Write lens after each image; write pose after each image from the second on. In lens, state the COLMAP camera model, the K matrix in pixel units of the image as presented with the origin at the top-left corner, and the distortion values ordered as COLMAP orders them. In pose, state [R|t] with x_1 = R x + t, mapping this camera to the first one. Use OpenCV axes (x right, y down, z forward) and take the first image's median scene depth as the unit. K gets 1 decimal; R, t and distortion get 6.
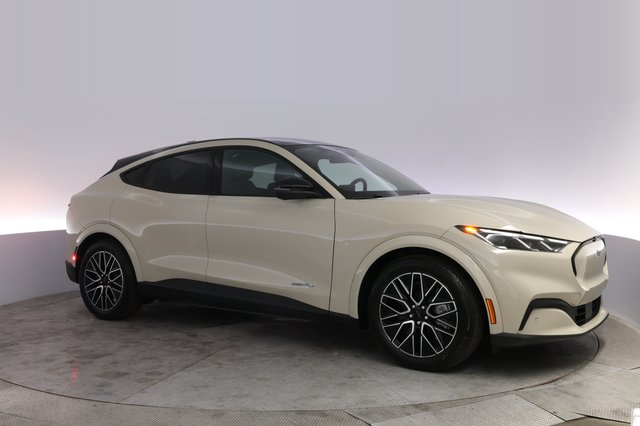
lens RADIAL K [[550.1, 0, 320.0], [0, 550.1, 213.0], [0, 0, 1]] dist [-0.006414, 0.000367]
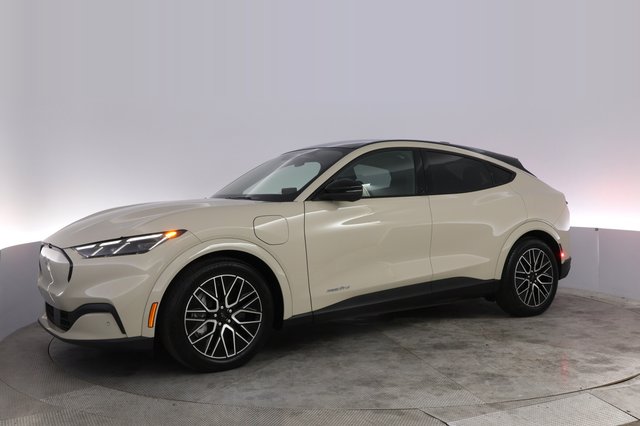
lens RADIAL K [[550.1, 0, 320.0], [0, 550.1, 213.0], [0, 0, 1]] dist [-0.006414, 0.000367]
pose [[0.492975, -0.049777, 0.868618, -0.601703], [0.056360, 0.998092, 0.025211, -0.018667], [-0.868216, 0.036527, 0.494840, 0.339615]]
